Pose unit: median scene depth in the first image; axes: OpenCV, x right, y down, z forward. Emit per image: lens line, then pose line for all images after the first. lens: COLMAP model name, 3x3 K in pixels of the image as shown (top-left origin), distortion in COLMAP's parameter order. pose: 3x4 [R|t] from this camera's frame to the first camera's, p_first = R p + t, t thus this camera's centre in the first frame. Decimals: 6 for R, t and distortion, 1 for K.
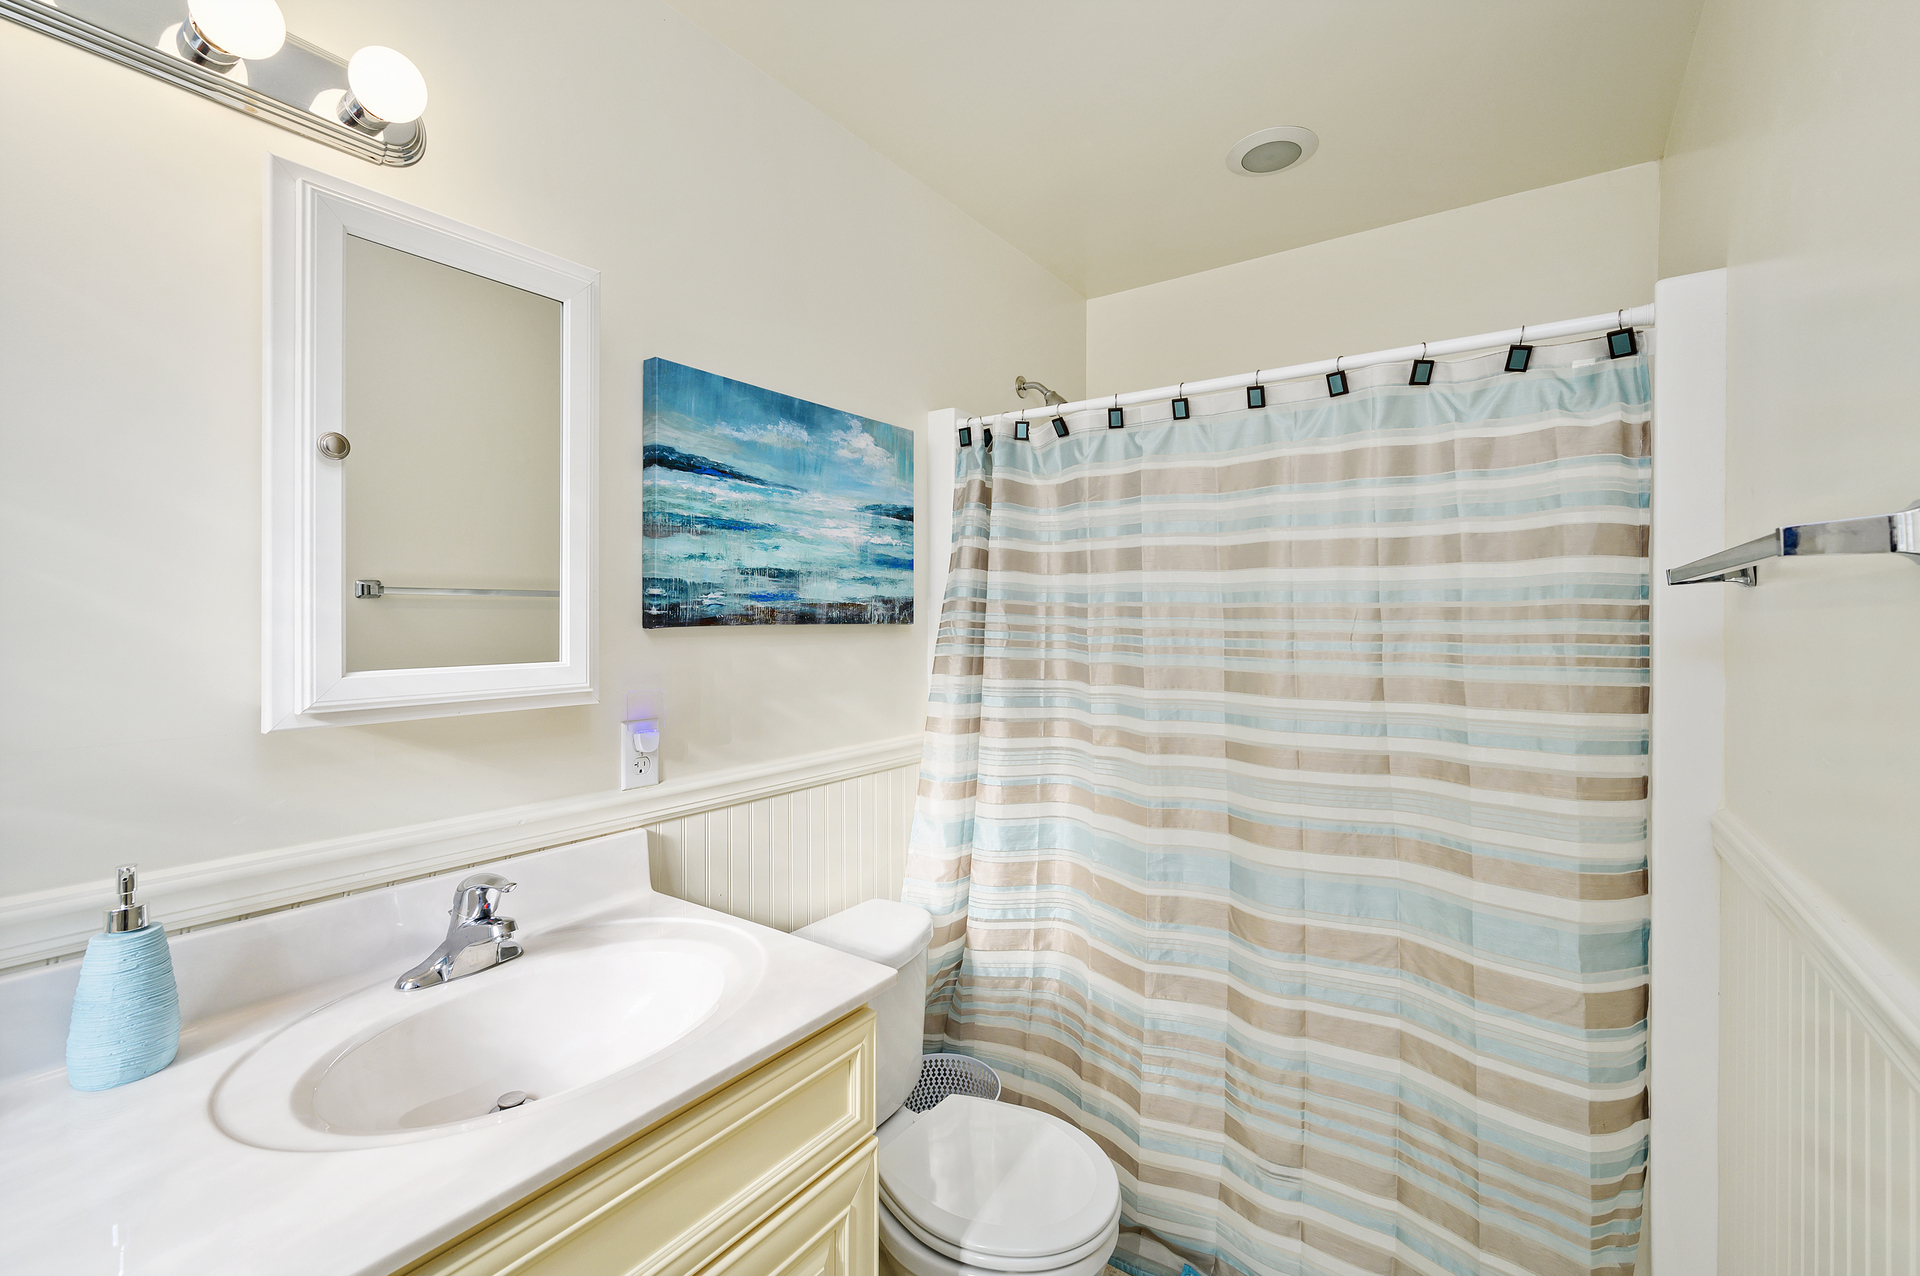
lens RADIAL K [[816.8, 0, 960.0], [0, 816.8, 638.0], [0, 0, 1]] dist [-0.000542, 0.000146]
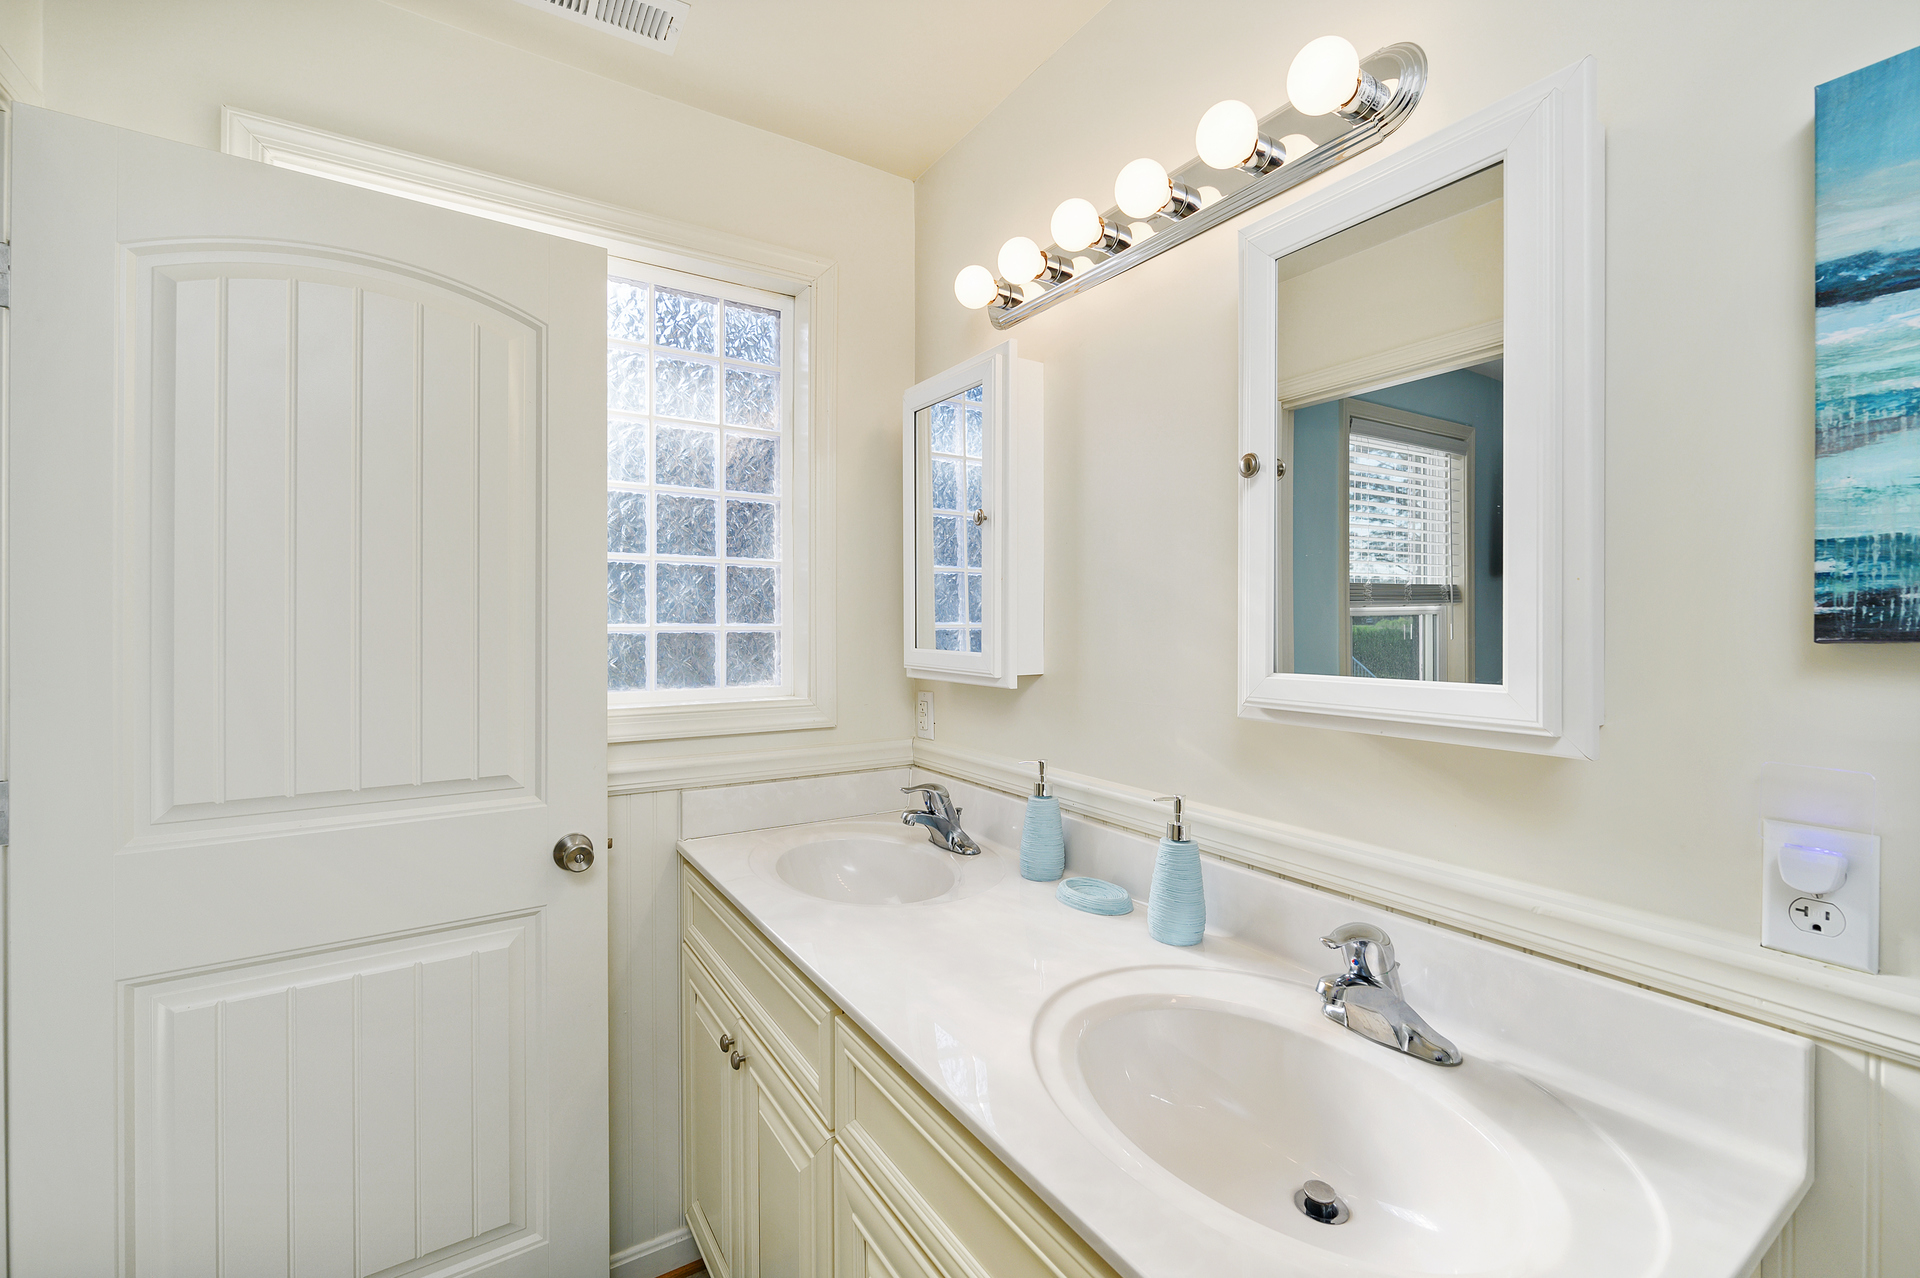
lens RADIAL K [[816.8, 0, 960.0], [0, 816.8, 639.0], [0, 0, 1]] dist [-0.000542, 0.000146]
pose [[-0.376217, 0.017156, -0.926373, 0.270513], [-0.022436, 0.999367, 0.027620, -0.016084], [0.926260, 0.031175, -0.375594, 0.705241]]
